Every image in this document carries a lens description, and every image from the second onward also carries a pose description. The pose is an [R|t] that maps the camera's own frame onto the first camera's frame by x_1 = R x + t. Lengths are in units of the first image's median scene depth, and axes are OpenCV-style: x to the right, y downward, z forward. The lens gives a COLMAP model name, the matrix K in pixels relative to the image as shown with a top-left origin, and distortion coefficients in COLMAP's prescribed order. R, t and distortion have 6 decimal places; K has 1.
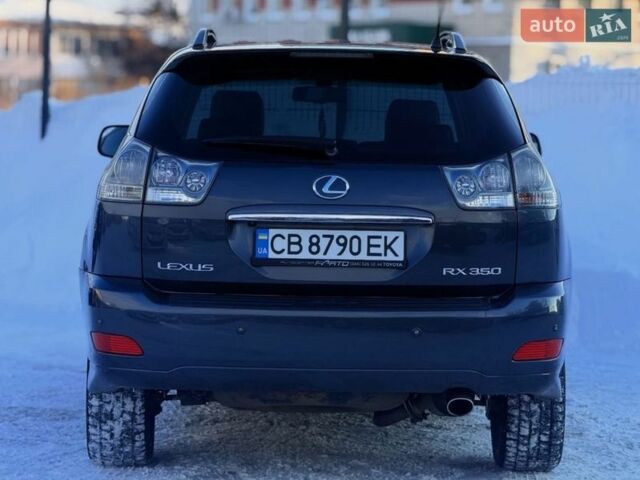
lens RADIAL K [[2229.2, 0, 320.0], [0, 2229.2, 240.0], [0, 0, 1]] dist [0.133020, 0.842996]
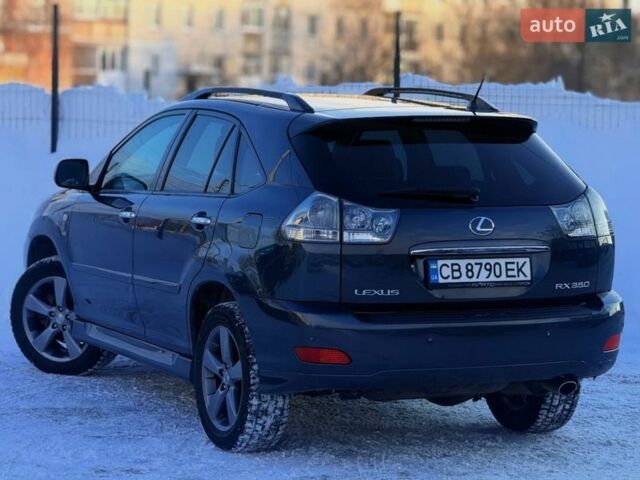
lens RADIAL K [[2229.2, 0, 320.0], [0, 2229.2, 240.0], [0, 0, 1]] dist [0.133020, 0.842996]
pose [[0.919441, -0.038629, 0.391327, -0.588914], [0.027447, 0.999040, 0.034130, -0.062398], [-0.392270, -0.020640, 0.919619, -0.157998]]
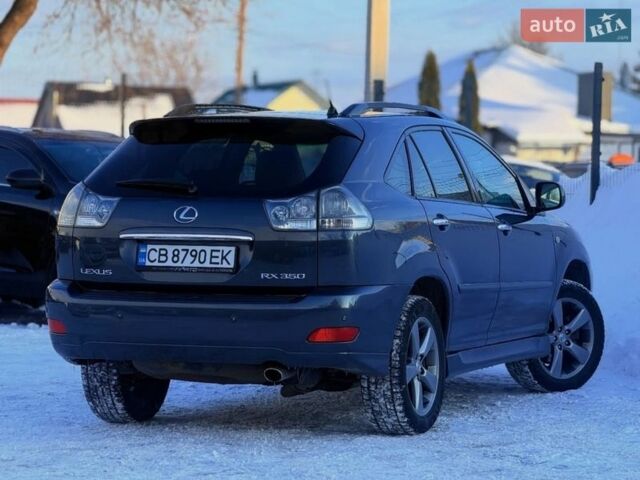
lens RADIAL K [[2229.2, 0, 320.0], [0, 2229.2, 240.0], [0, 0, 1]] dist [0.133020, 0.842996]
pose [[0.920955, -0.000050, -0.389669, 0.624411], [-0.013608, 0.999386, -0.032290, 0.035917], [0.389431, 0.035040, 0.920389, -0.250382]]
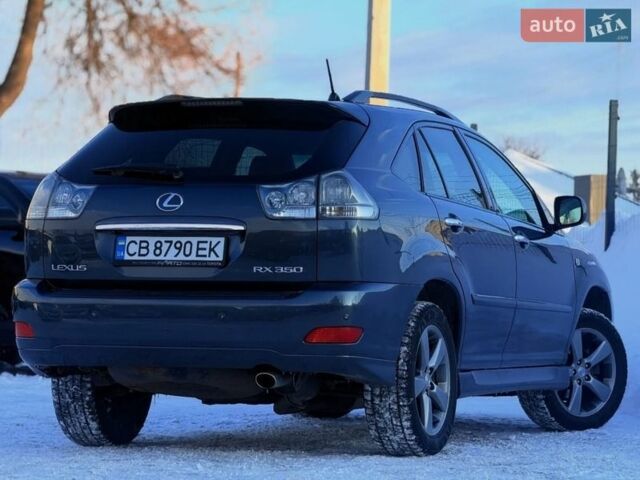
lens RADIAL K [[2229.2, 0, 320.0], [0, 2229.2, 240.0], [0, 0, 1]] dist [0.133020, 0.842996]
pose [[0.922652, -0.013505, -0.385398, 0.561885], [-0.022121, 0.995888, -0.087856, 0.104906], [0.384999, 0.089586, 0.918559, -0.112211]]
